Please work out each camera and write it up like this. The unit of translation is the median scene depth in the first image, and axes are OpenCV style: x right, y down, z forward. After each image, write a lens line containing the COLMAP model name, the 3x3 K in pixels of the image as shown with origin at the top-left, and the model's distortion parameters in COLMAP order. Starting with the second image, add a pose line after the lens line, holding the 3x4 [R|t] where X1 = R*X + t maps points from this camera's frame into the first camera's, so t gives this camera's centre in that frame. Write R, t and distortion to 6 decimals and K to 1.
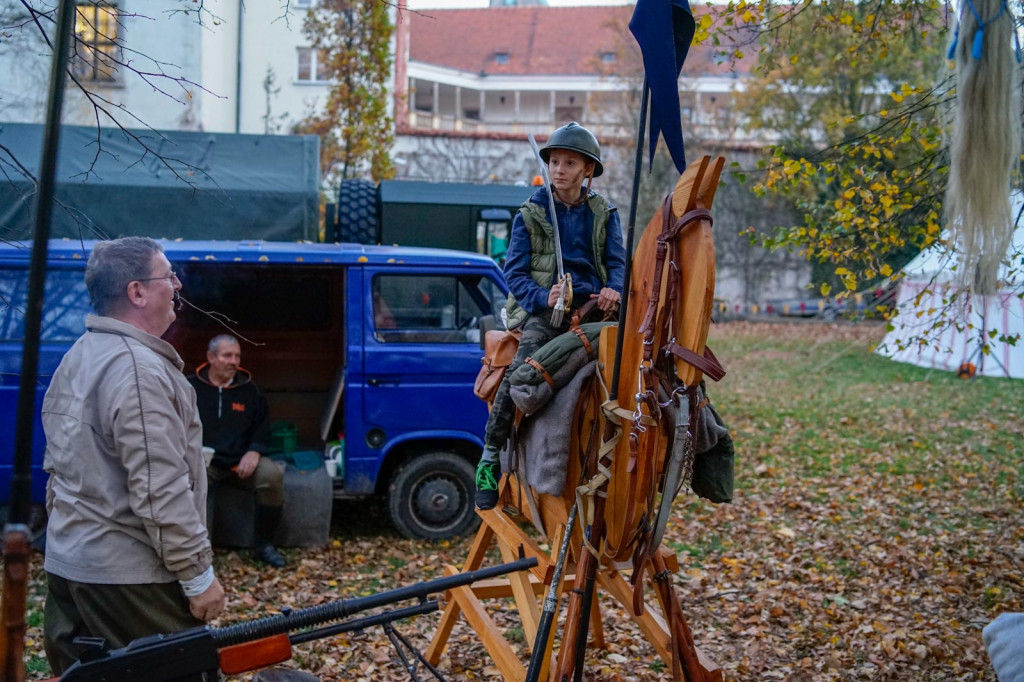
lens RADIAL K [[973.5, 0, 512.0], [0, 973.5, 341.0], [0, 0, 1]] dist [-0.112722, 0.098340]
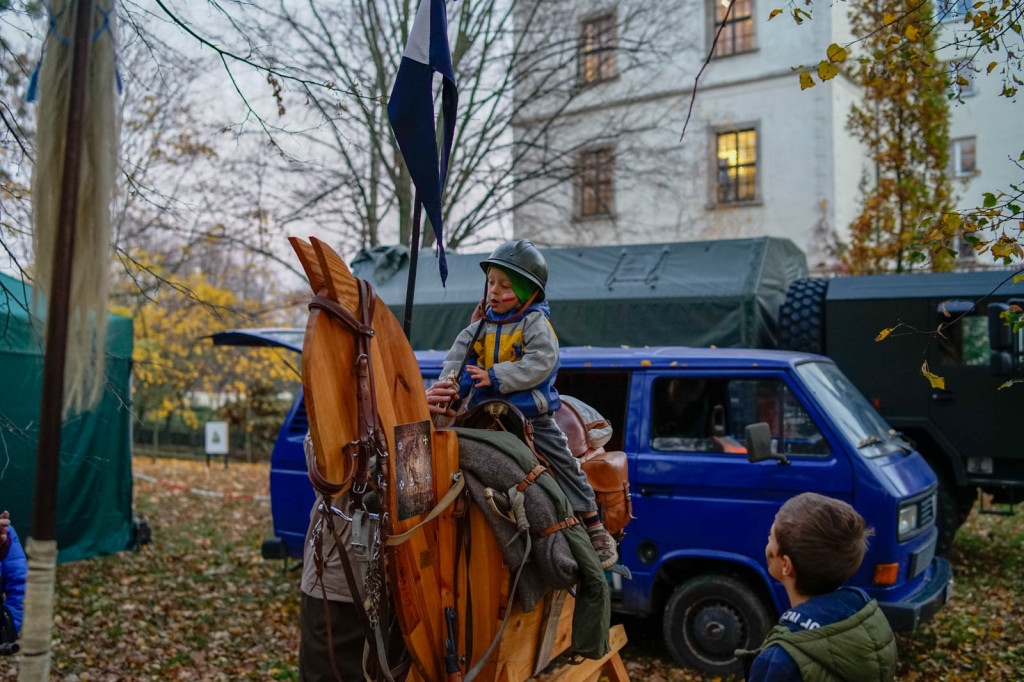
lens RADIAL K [[973.5, 0, 512.0], [0, 973.5, 341.0], [0, 0, 1]] dist [-0.112722, 0.098340]
pose [[0.756910, -0.038846, -0.652363, 0.244084], [-0.034191, 0.994511, -0.098891, -0.004005], [0.652624, 0.097157, 0.751427, 0.122809]]
